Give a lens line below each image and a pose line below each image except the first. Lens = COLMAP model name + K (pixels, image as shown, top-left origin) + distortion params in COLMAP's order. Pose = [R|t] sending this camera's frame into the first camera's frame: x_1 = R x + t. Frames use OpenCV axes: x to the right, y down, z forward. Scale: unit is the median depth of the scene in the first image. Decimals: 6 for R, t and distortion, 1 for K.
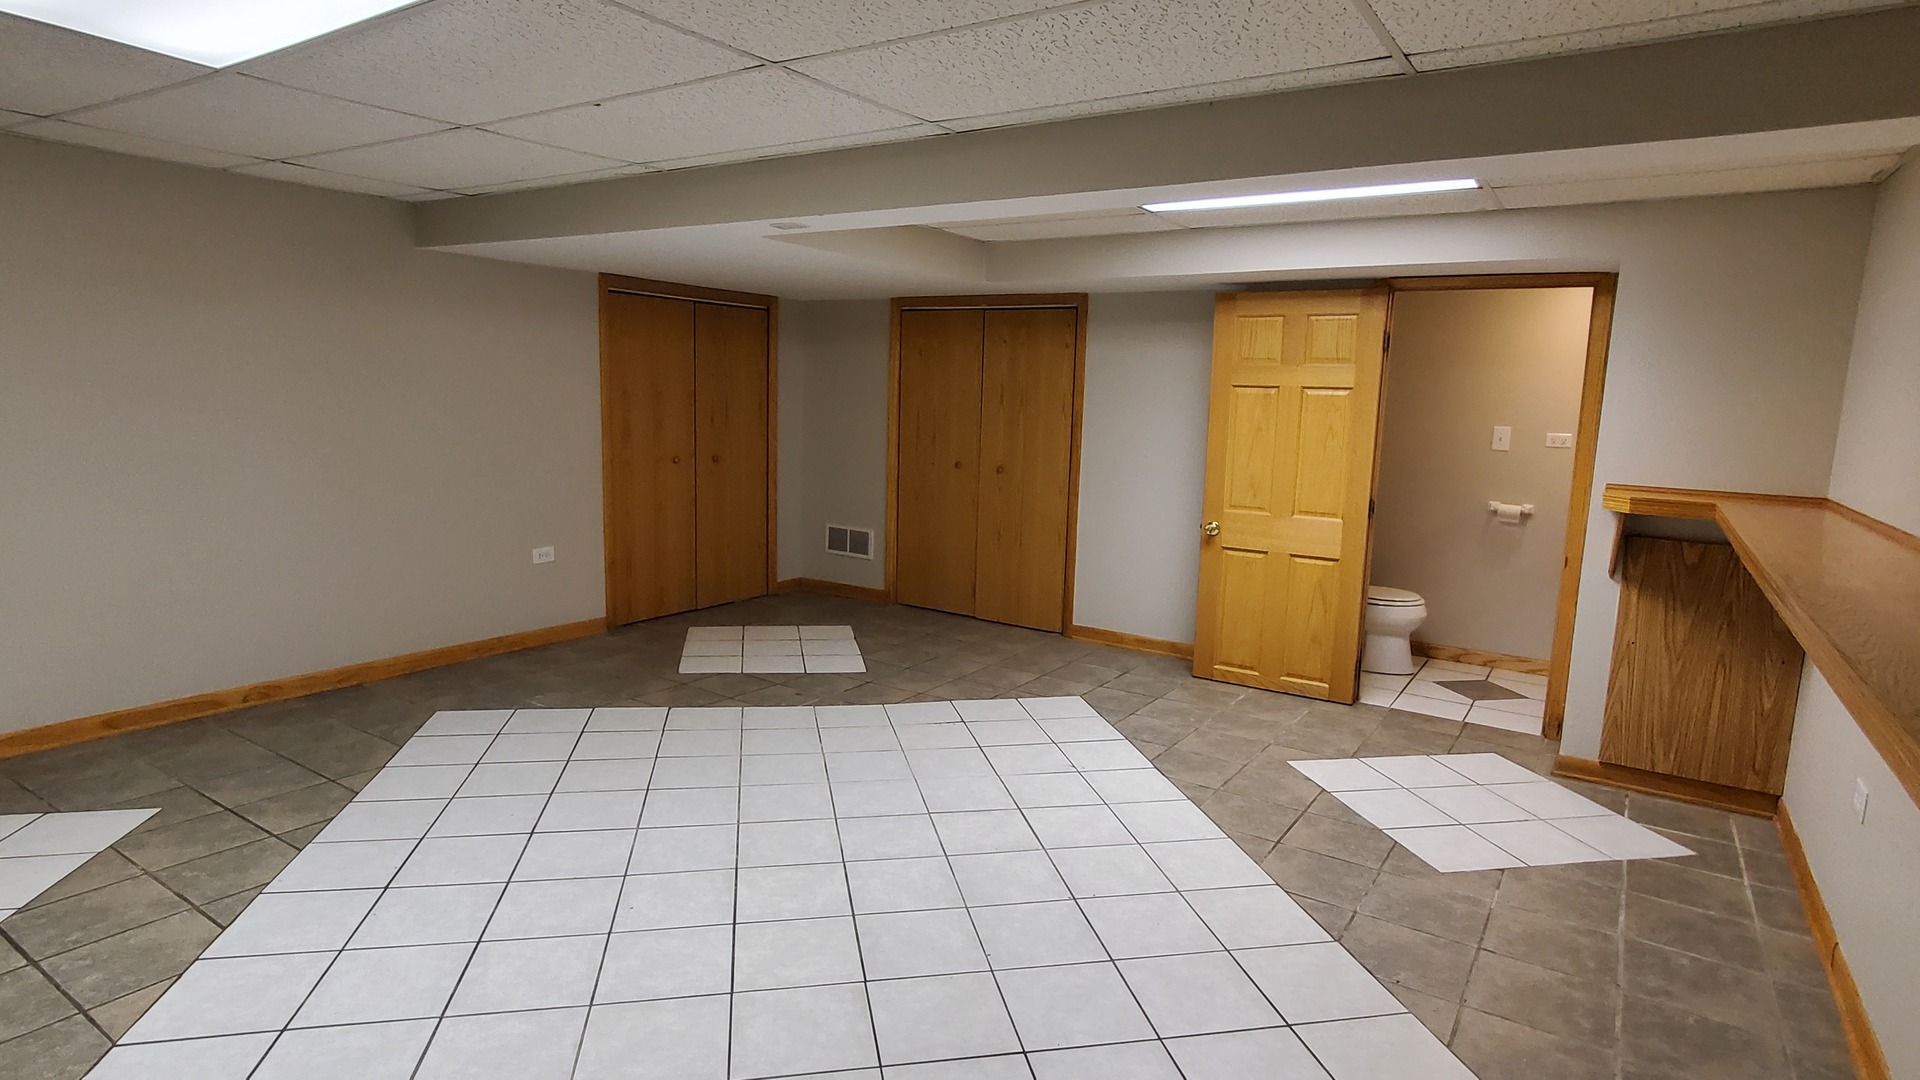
lens RADIAL K [[1014.9, 0, 961.4], [0, 1014.9, 537.0], [0, 0, 1]] dist [-0.002394, -0.000134]
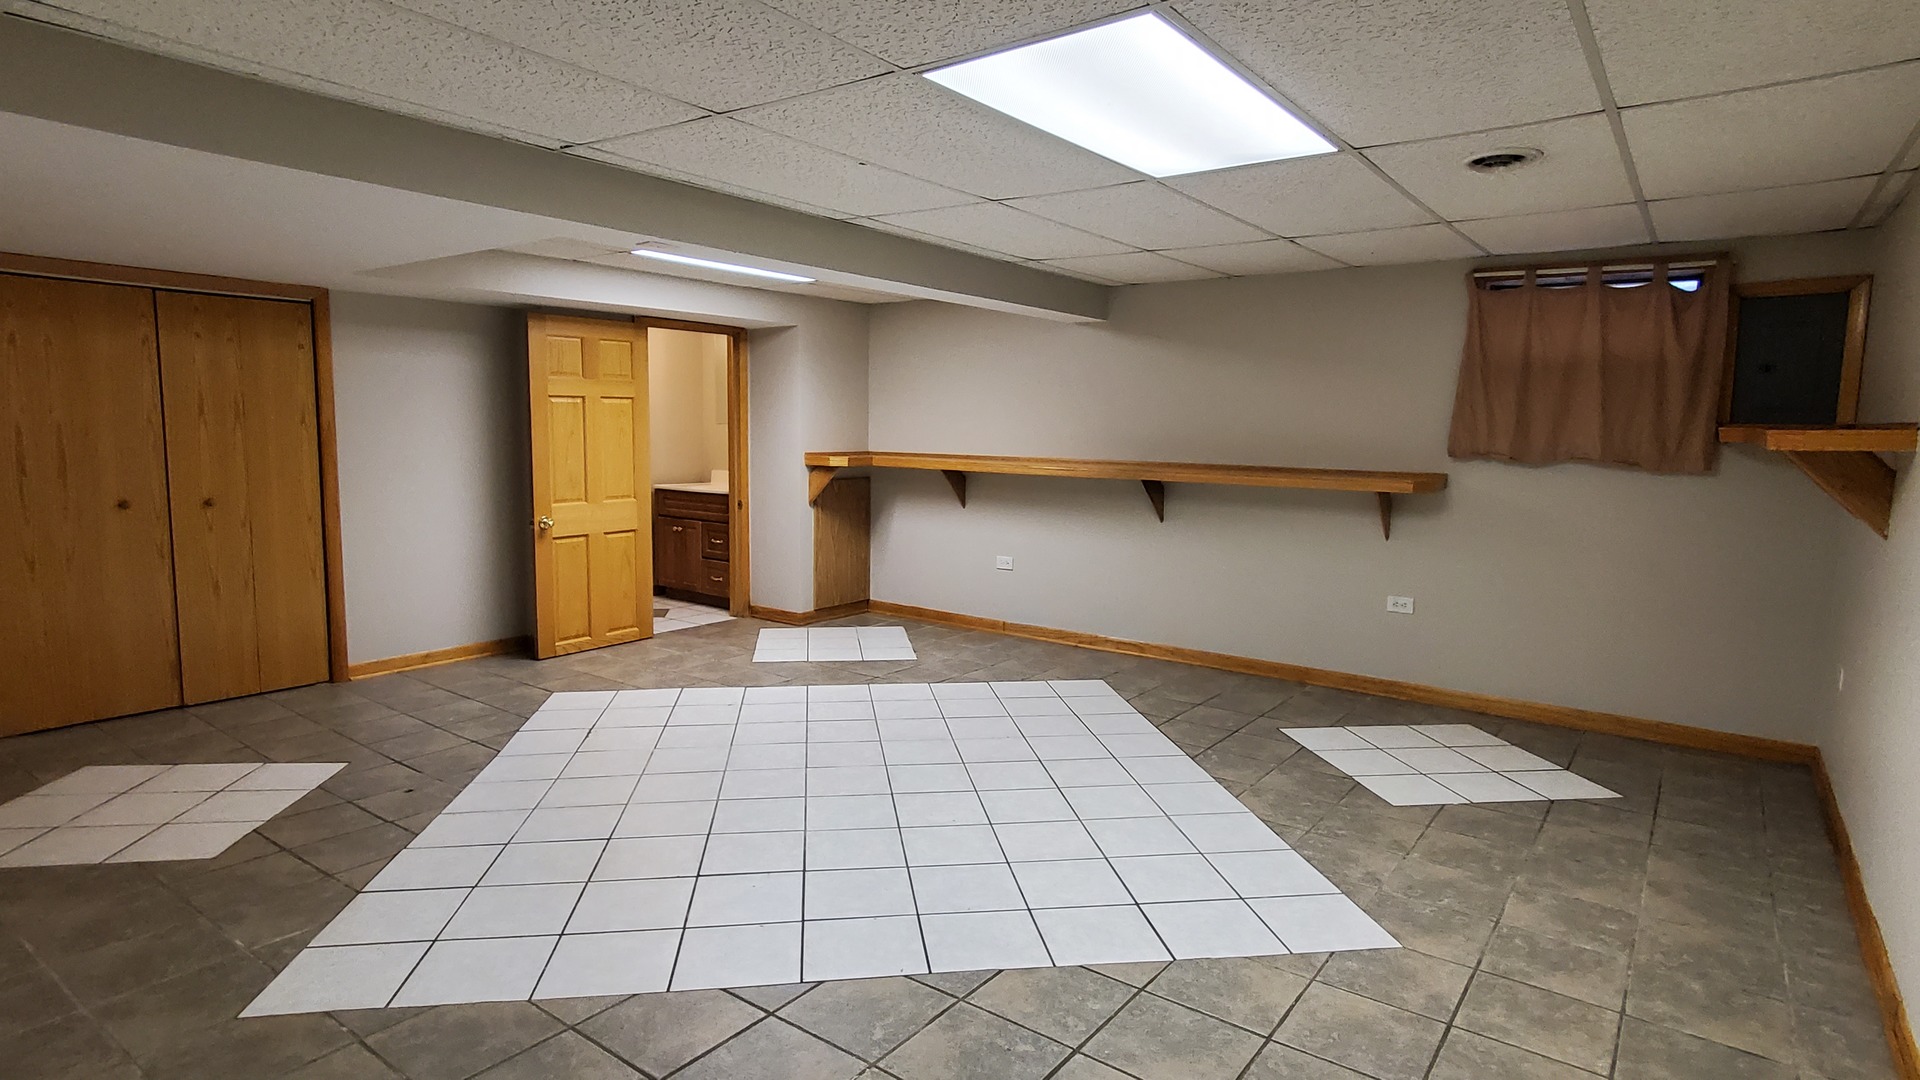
lens RADIAL K [[1014.9, 0, 961.4], [0, 1014.9, 537.0], [0, 0, 1]] dist [-0.002394, -0.000134]
pose [[0.055846, -0.145397, 0.987796, -0.878226], [0.131768, 0.981760, 0.137059, -0.089963], [-0.989706, 0.122505, 0.073986, 0.486161]]
